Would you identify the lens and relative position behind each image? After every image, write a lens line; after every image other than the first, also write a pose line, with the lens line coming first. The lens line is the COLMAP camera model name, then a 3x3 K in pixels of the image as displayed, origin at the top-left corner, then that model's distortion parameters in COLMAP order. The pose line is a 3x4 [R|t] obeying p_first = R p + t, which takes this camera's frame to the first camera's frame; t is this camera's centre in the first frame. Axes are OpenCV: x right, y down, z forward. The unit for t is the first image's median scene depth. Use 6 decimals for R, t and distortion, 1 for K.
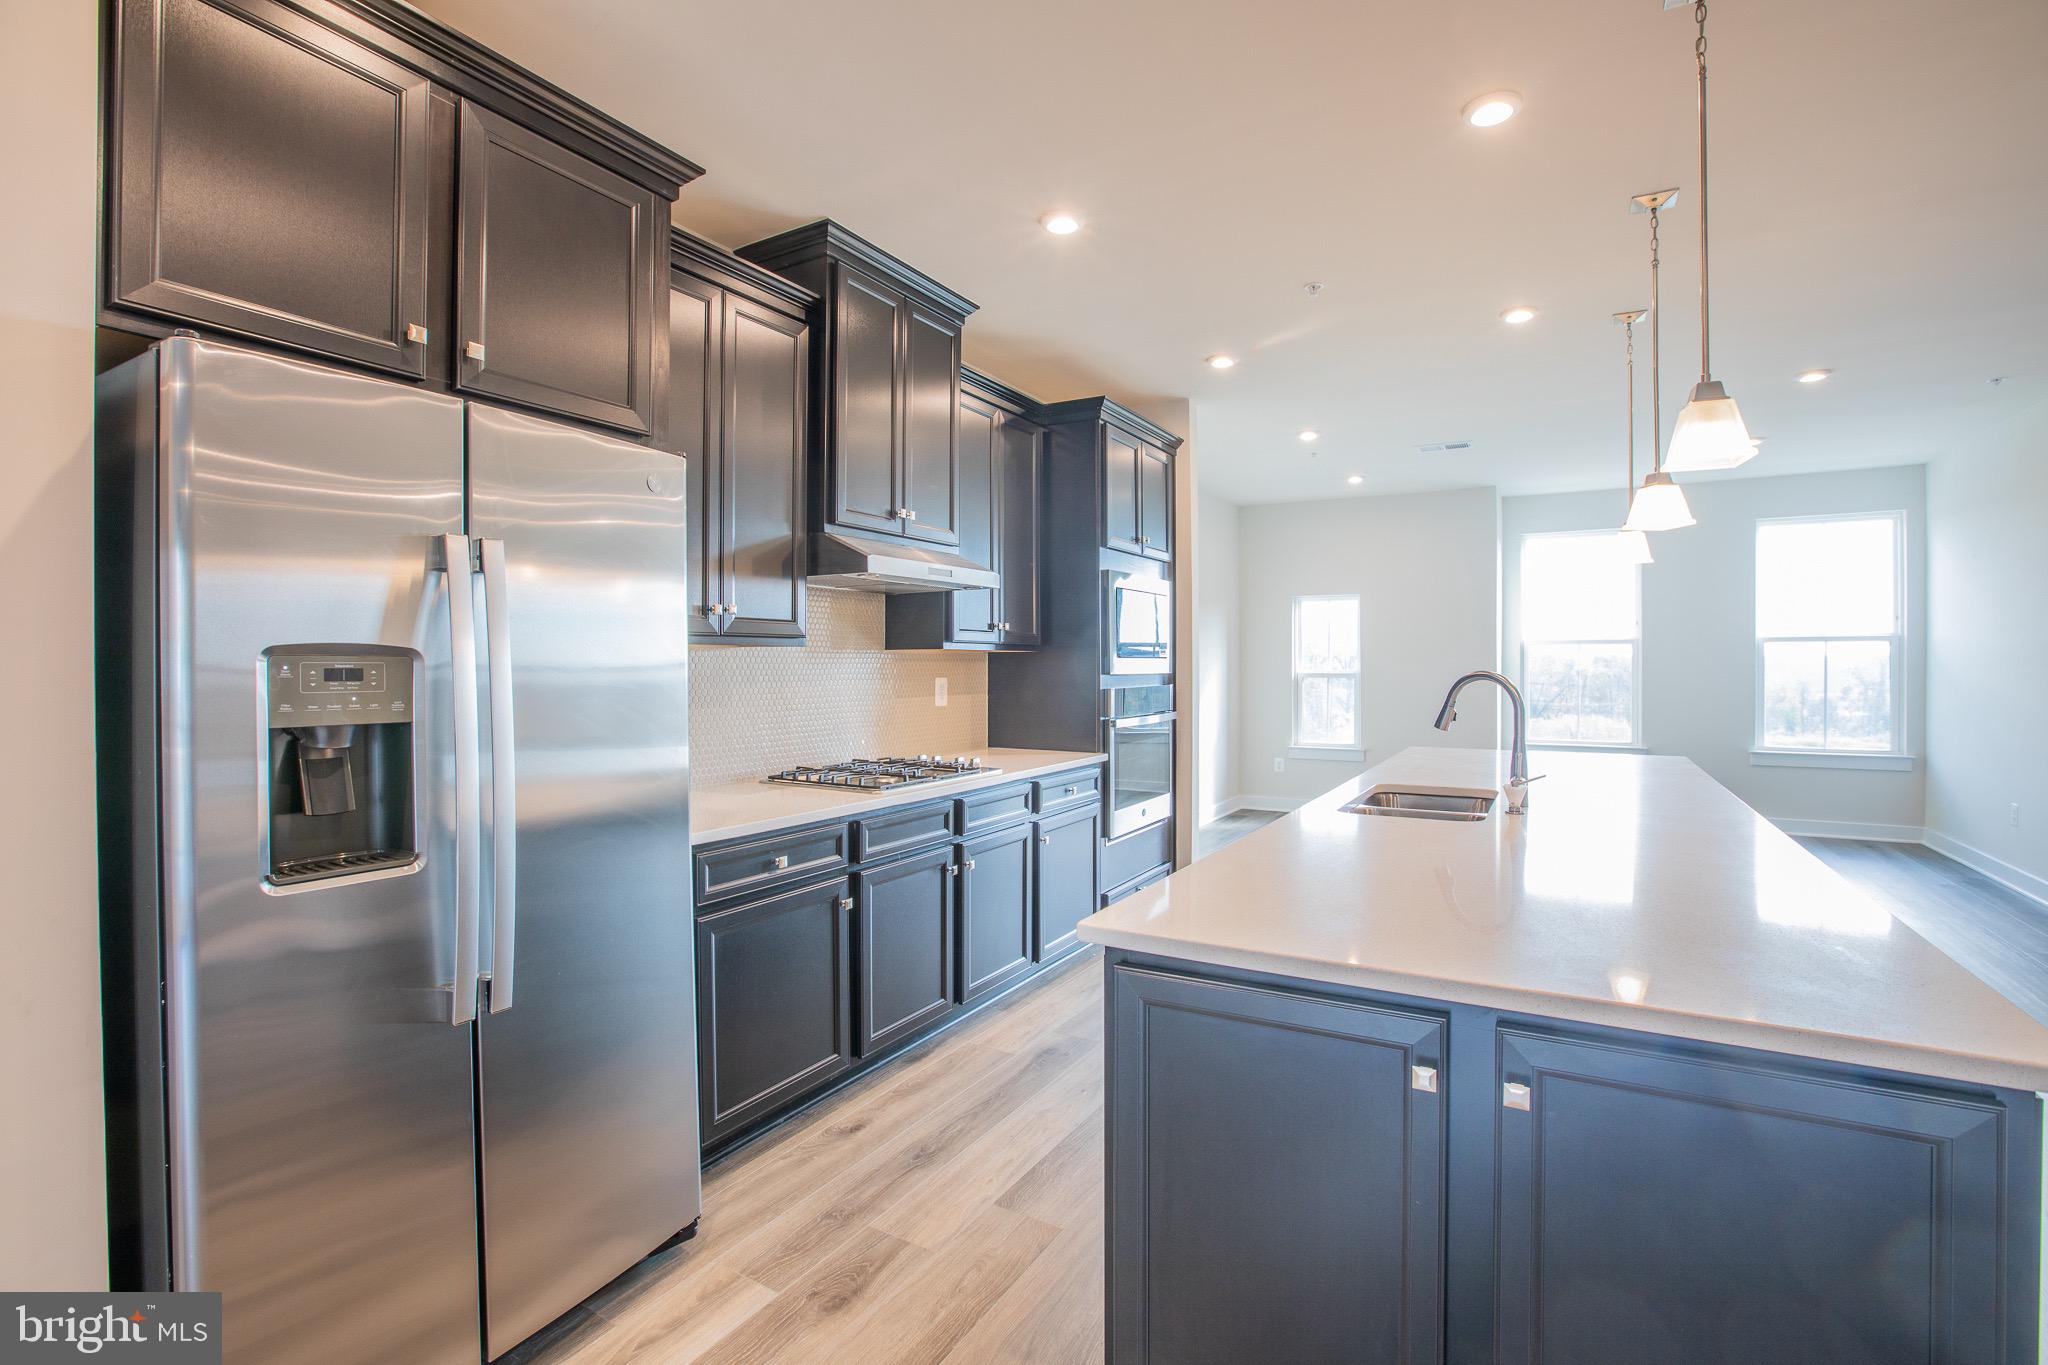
lens RADIAL K [[932.5, 0, 1028.1], [0, 932.5, 664.9], [0, 0, 1]] dist [-0.042487, 0.012801]
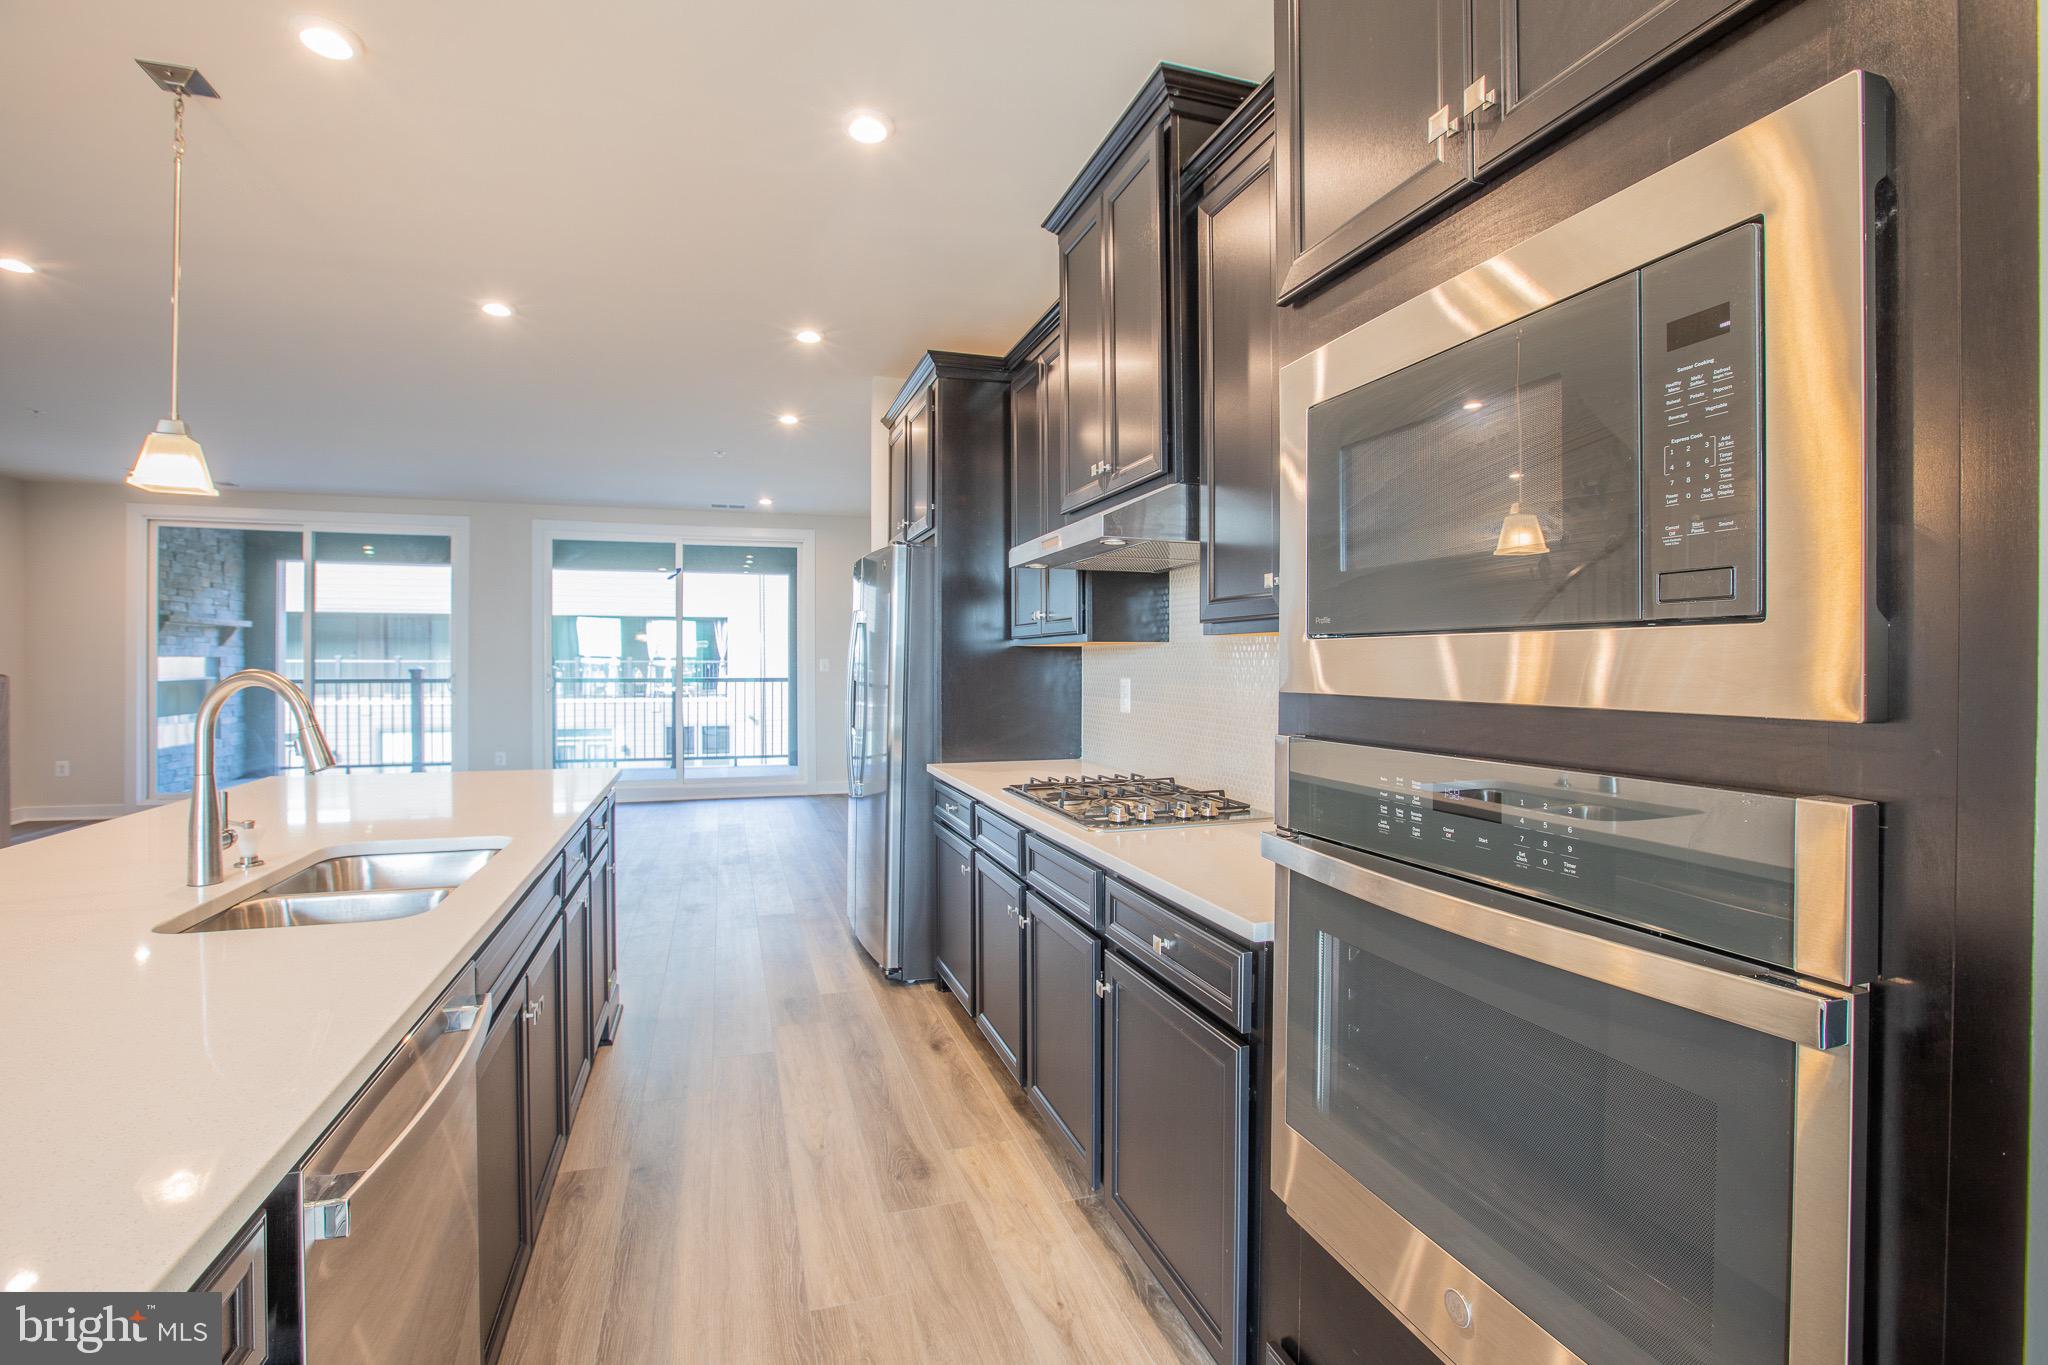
lens RADIAL K [[932.5, 0, 1017.9], [0, 932.5, 667.7], [0, 0, 1]] dist [-0.042487, 0.012801]
pose [[-0.669466, 0.002977, -0.742837, 0.578192], [-0.000826, 0.999988, 0.004752, 0.003596], [0.742842, 0.003795, -0.669456, 1.713651]]
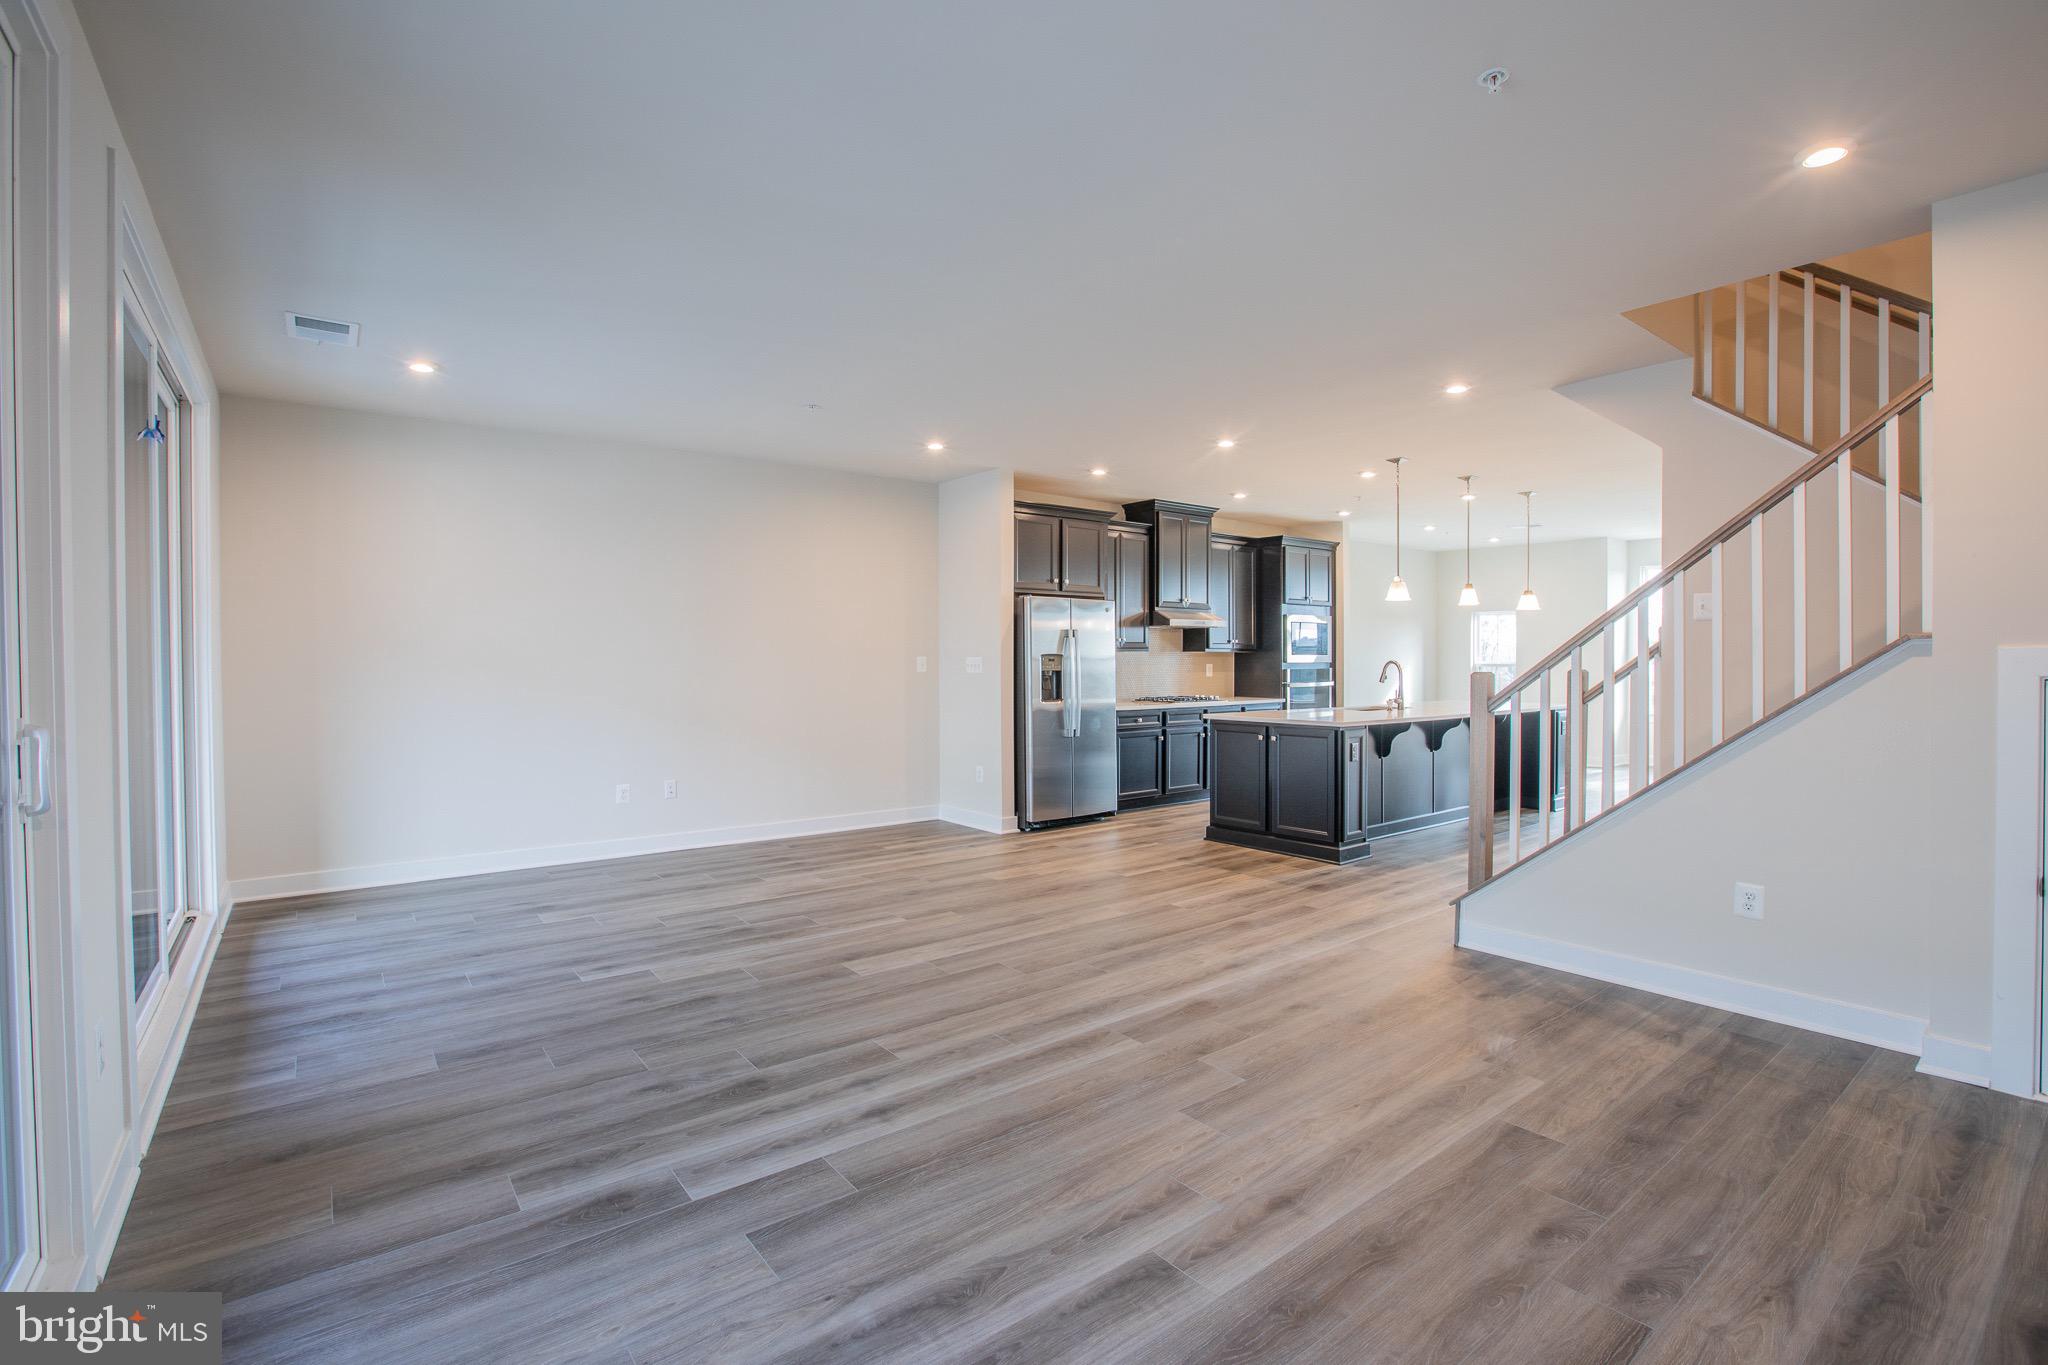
lens RADIAL K [[932.5, 0, 1021.5], [0, 932.5, 666.8], [0, 0, 1]] dist [-0.042487, 0.012801]
pose [[0.926608, 0.003119, -0.376016, 0.485277], [0.000467, 0.999955, 0.009446, -0.000629], [0.376029, -0.008929, 0.926565, -1.831166]]
